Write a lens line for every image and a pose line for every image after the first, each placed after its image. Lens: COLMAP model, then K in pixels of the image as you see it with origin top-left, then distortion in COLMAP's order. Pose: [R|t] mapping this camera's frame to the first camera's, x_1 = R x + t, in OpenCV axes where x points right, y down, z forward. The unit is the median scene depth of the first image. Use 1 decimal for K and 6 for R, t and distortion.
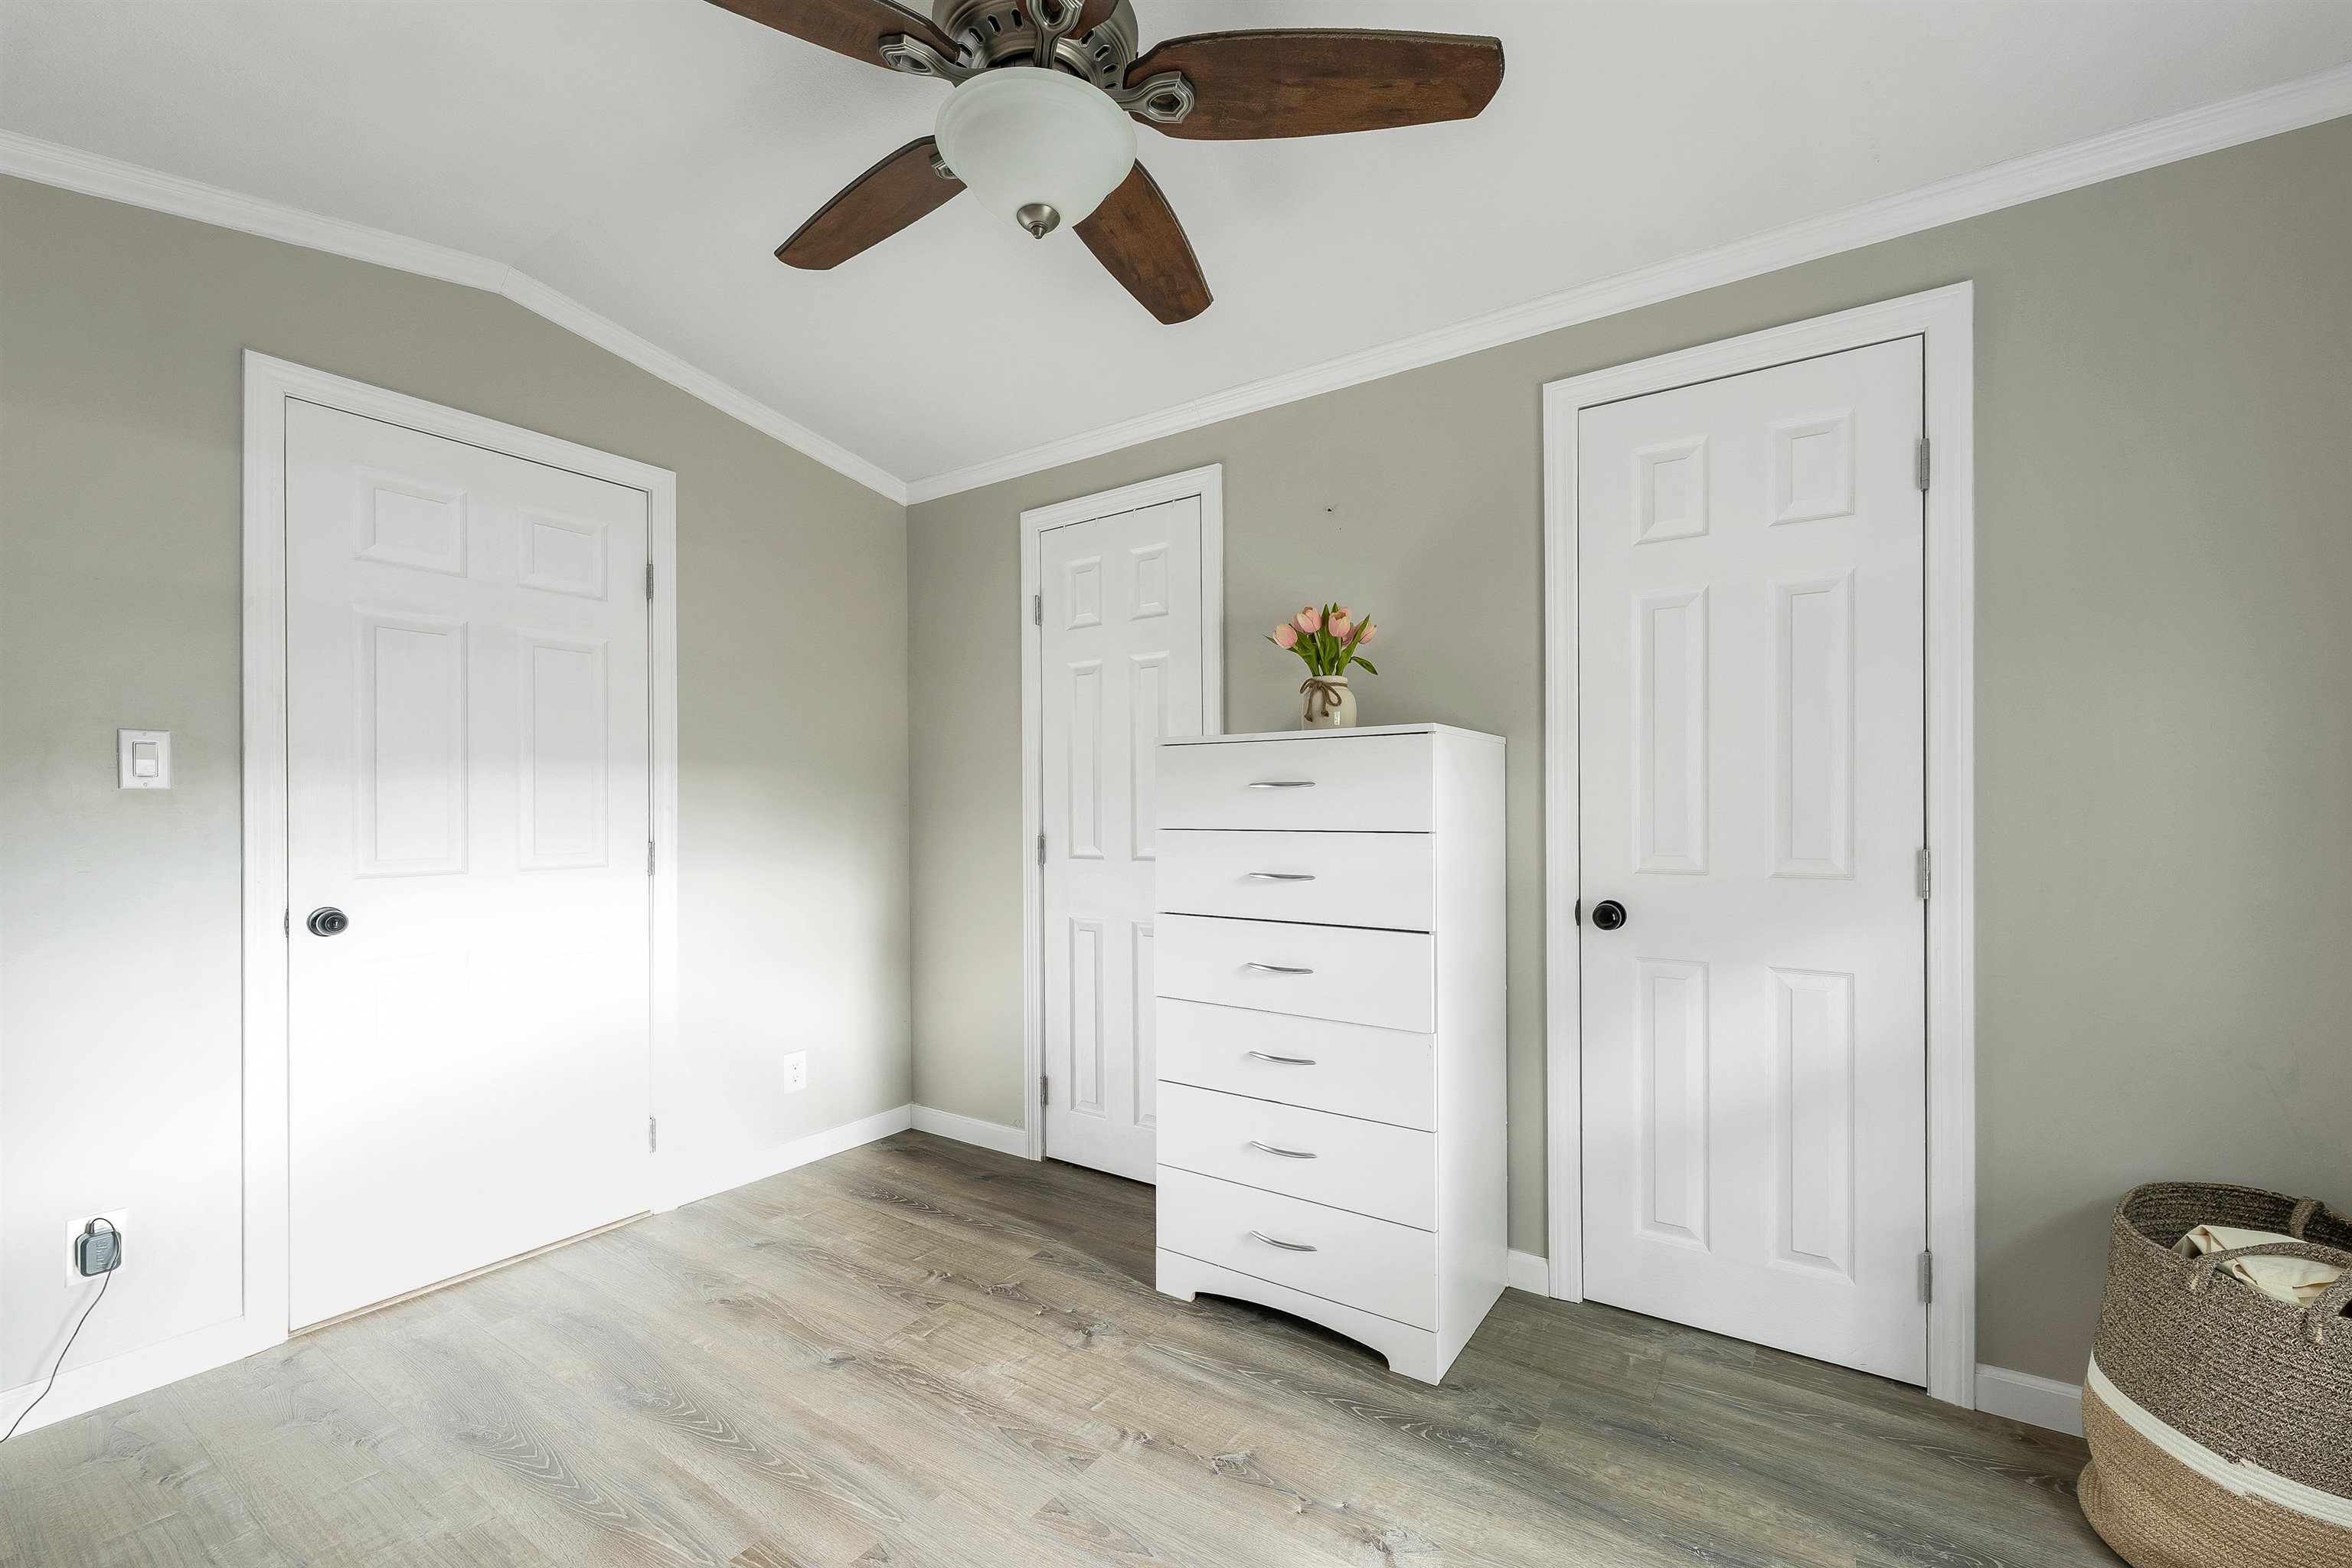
lens RADIAL K [[974.8, 0, 1176.9], [0, 974.8, 792.3], [0, 0, 1]] dist [-0.000275, 0.000430]
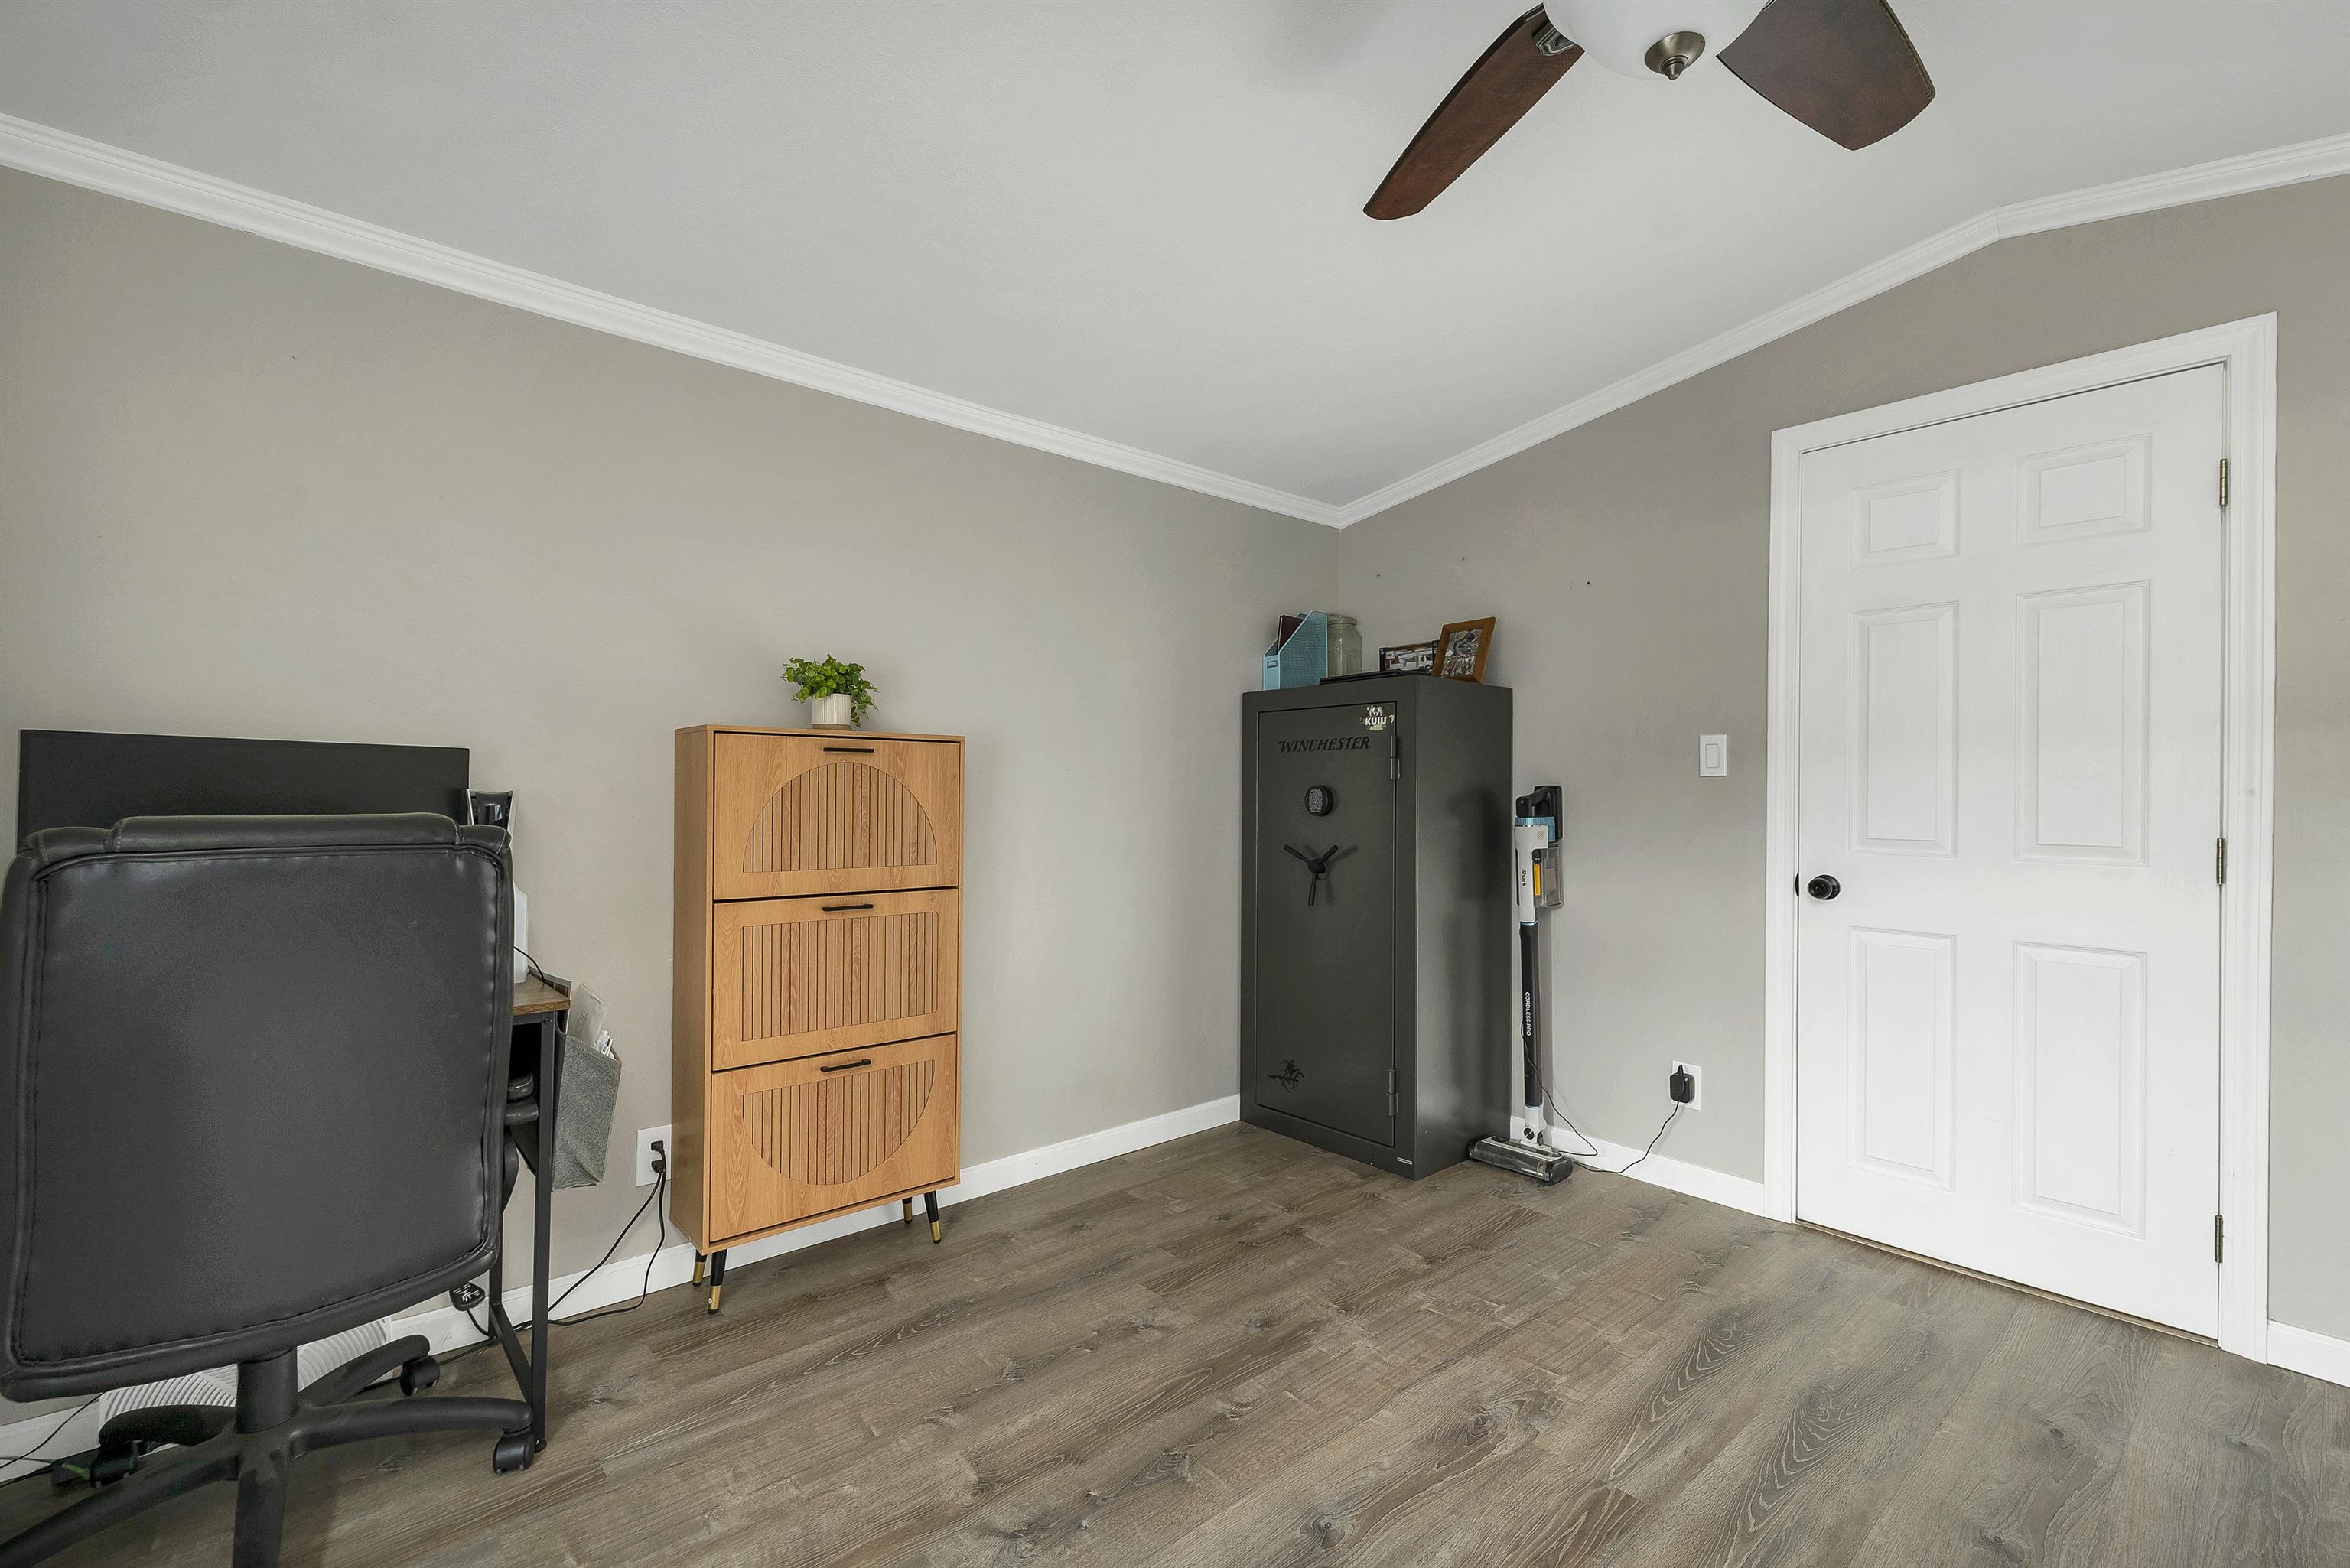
lens RADIAL K [[974.0, 0, 1159.2], [0, 974.0, 786.1], [0, 0, 1]] dist [-0.000275, 0.000430]
pose [[-0.251631, -0.011794, -0.967751, 0.489500], [0.001232, 0.999921, -0.012507, 0.026162], [0.967822, -0.004339, -0.251597, 0.550772]]
